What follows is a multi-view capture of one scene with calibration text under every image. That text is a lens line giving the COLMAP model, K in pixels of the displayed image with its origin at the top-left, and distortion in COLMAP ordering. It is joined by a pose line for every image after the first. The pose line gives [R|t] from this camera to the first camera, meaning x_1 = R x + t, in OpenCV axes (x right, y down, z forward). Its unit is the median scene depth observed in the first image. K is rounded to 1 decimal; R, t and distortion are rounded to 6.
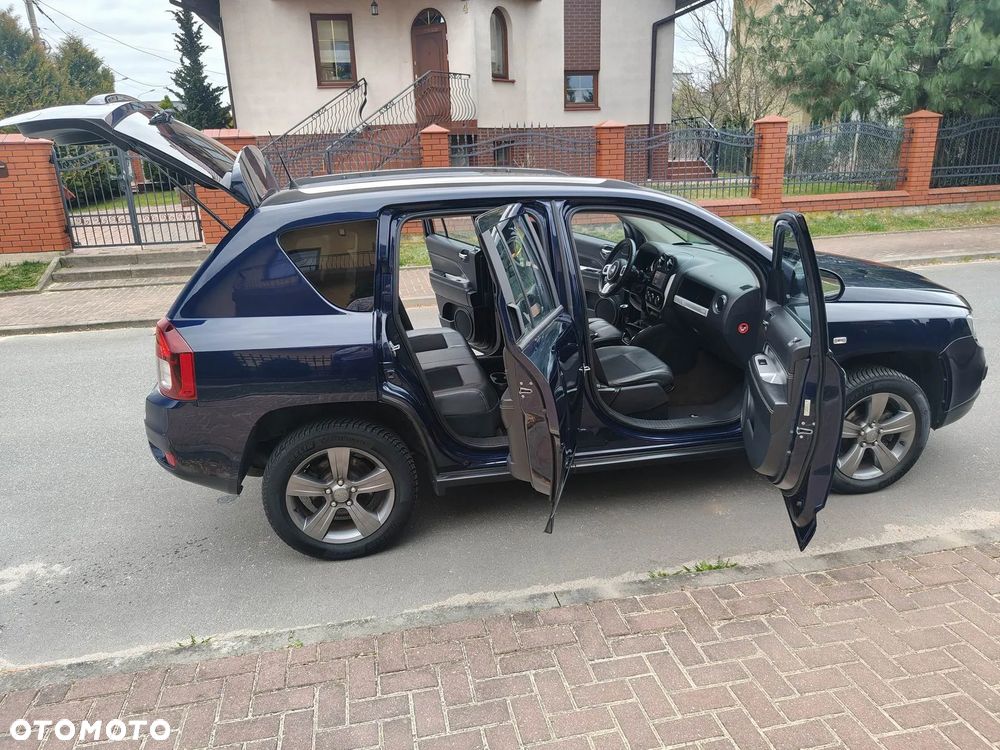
lens RADIAL K [[715.3, 0, 497.8], [0, 715.3, 379.0], [0, 0, 1]] dist [0.008052, 0.005901]
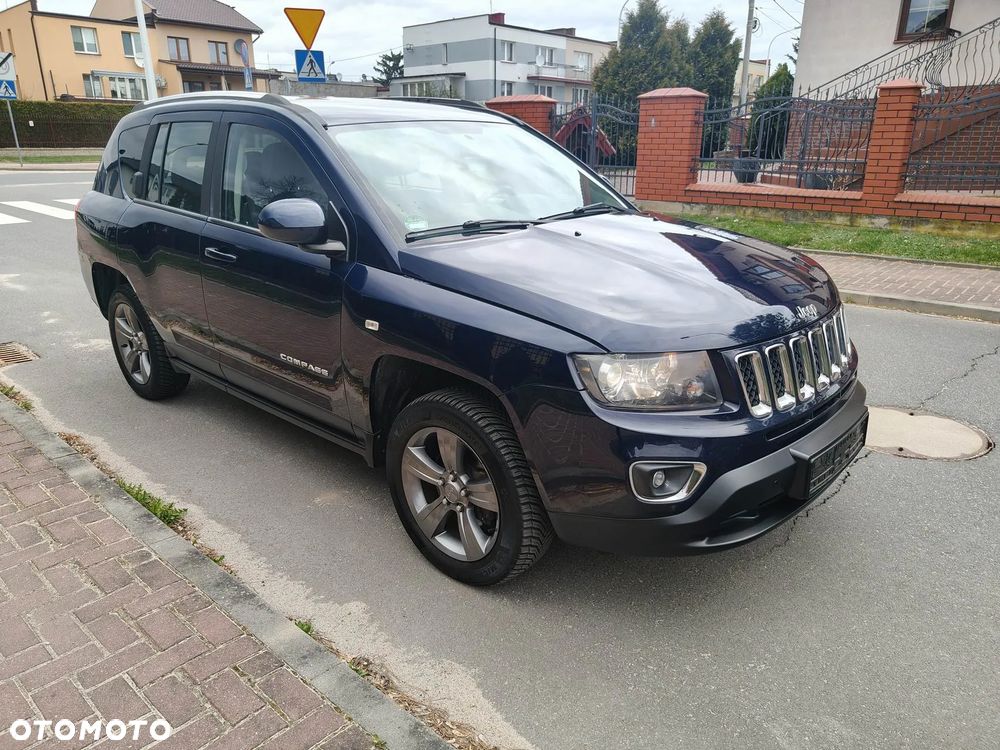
lens RADIAL K [[715.3, 0, 499.5], [0, 715.3, 381.0], [0, 0, 1]] dist [0.008052, 0.005901]
pose [[0.589779, 0.293478, -0.752351, 0.301983], [-0.271709, 0.949428, 0.157358, -0.040276], [0.760484, 0.111614, 0.639693, 0.178778]]
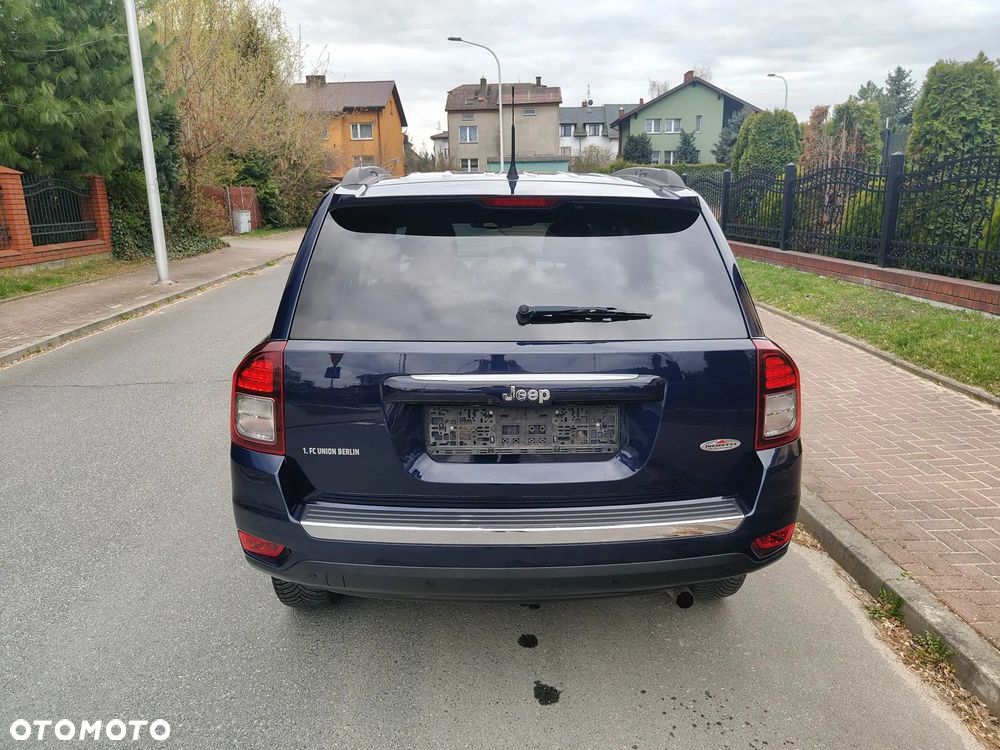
lens RADIAL K [[715.3, 0, 481.4], [0, 715.3, 389.9], [0, 0, 1]] dist [0.008052, 0.005901]
pose [[0.147825, -0.229672, 0.961976, -0.287305], [0.316394, 0.932530, 0.174022, -0.059957], [-0.937039, 0.278638, 0.210518, 0.275162]]
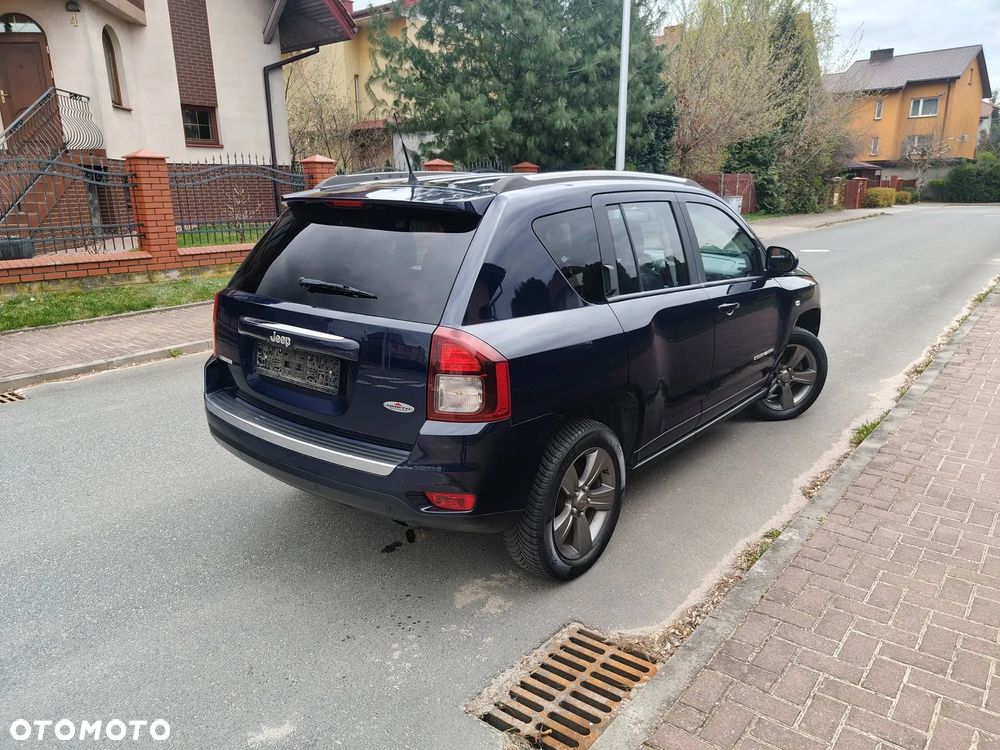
lens RADIAL K [[715.3, 0, 493.4], [0, 715.3, 395.4], [0, 0, 1]] dist [0.008052, 0.005901]
pose [[0.763959, -0.157193, 0.625825, -0.317890], [0.186961, 0.982194, 0.018478, 0.004375], [-0.617586, 0.102888, 0.779745, 0.071414]]
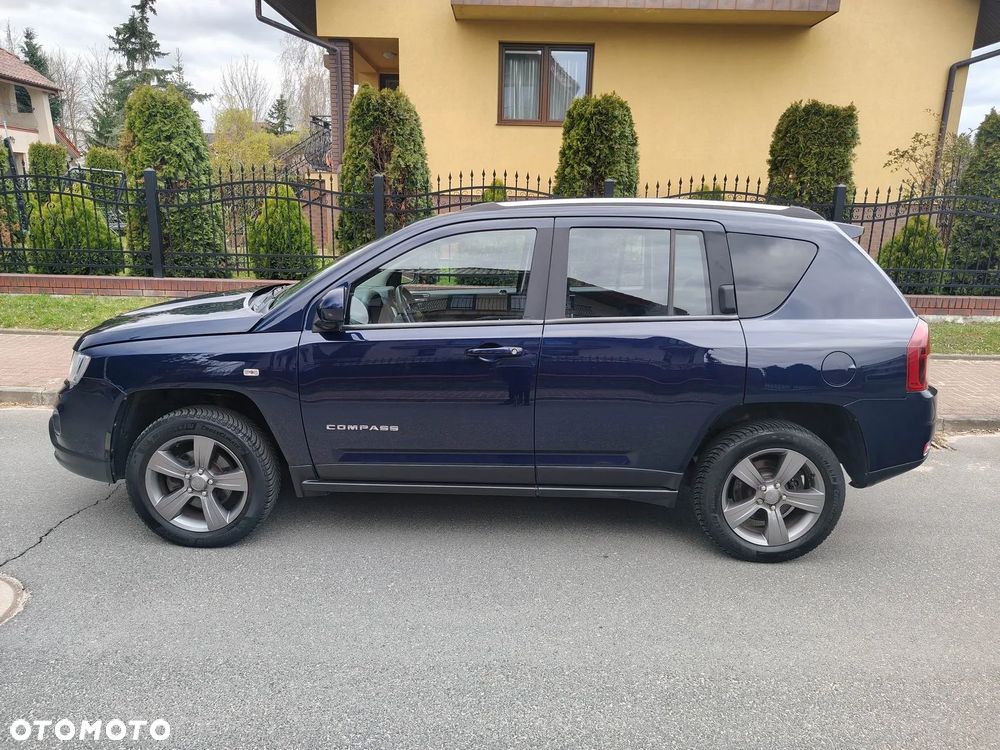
lens RADIAL K [[715.3, 0, 501.7], [0, 715.3, 384.6], [0, 0, 1]] dist [0.008052, 0.005901]
pose [[-0.981740, -0.033773, 0.187208, -0.031798], [0.071128, 0.847563, 0.525907, -0.186283], [-0.176432, 0.529620, -0.829684, 0.609870]]
